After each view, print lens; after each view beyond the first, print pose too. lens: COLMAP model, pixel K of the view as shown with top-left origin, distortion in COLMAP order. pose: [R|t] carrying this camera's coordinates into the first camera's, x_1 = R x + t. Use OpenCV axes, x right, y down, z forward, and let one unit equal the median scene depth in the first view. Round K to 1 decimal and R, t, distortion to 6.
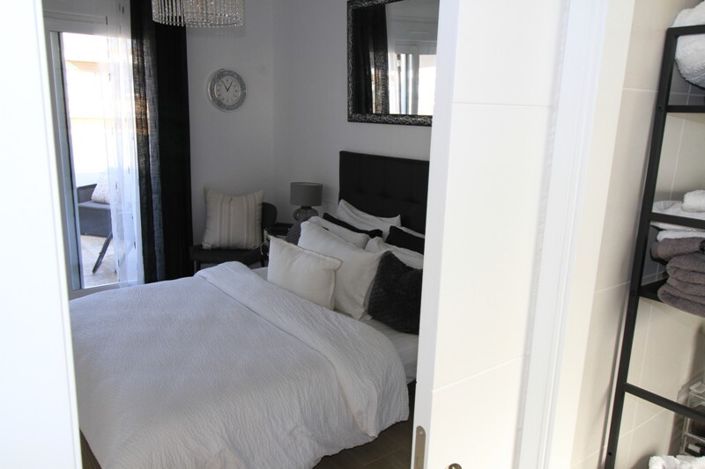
lens RADIAL K [[558.3, 0, 352.5], [0, 558.3, 234.5], [0, 0, 1]] dist [-0.012358, -0.001812]
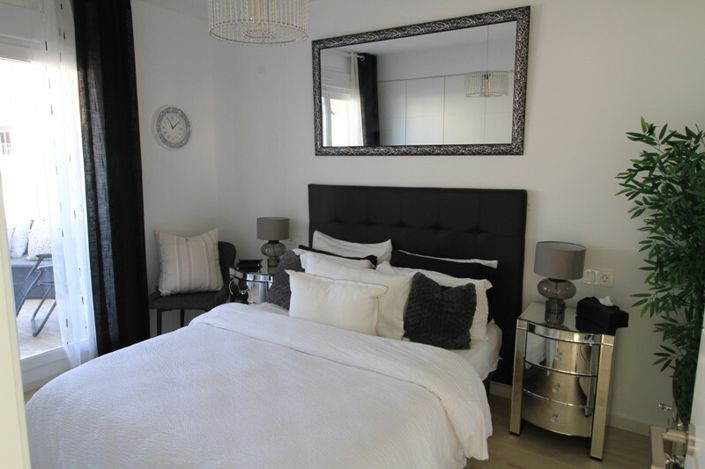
lens RADIAL K [[486.2, 0, 352.5], [0, 486.2, 234.5], [0, 0, 1]] dist [-0.001561, 0.001569]
pose [[0.939635, -0.074229, 0.334030, -0.241830], [0.095738, 0.994231, -0.048373, -0.006006], [-0.328512, 0.077432, 0.941320, 0.132771]]
